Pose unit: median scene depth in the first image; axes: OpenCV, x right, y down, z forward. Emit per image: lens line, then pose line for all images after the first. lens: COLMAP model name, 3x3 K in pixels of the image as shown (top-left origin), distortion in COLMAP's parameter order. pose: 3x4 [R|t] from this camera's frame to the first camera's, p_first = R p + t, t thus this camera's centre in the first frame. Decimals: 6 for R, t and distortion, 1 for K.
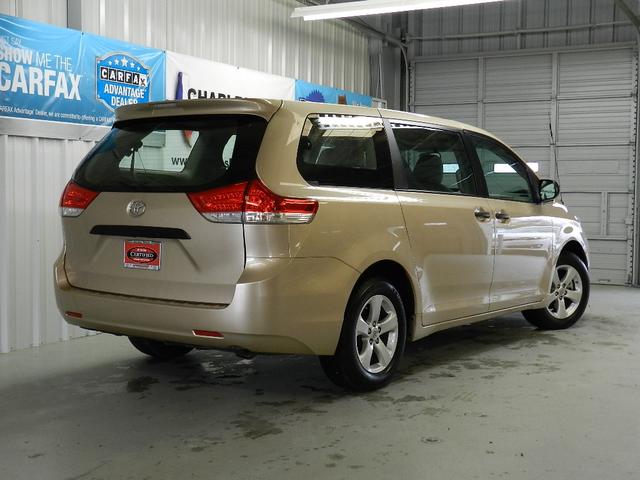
lens RADIAL K [[885.7, 0, 377.0], [0, 885.7, 229.1], [0, 0, 1]] dist [-0.000900, 0.000000]
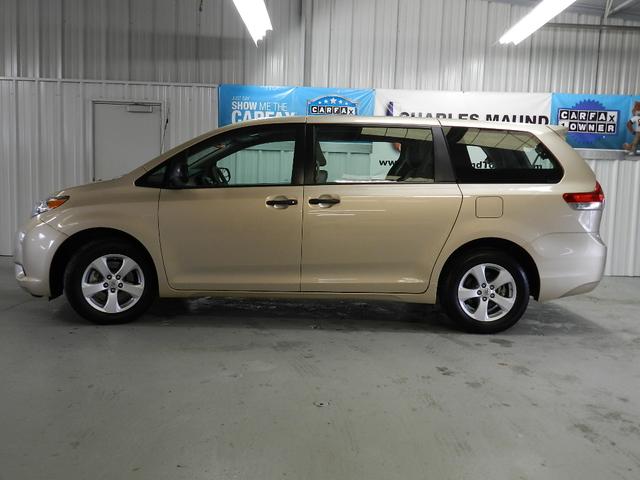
lens RADIAL K [[560.0, 0, 319.5], [0, 560.0, 235.1], [0, 0, 1]] dist [0.036019, -0.023011]
pose [[0.431110, 0.094089, -0.897380, 0.646743], [-0.068904, 0.995077, 0.071230, -0.016446], [0.899664, 0.031125, 0.435471, 0.542698]]
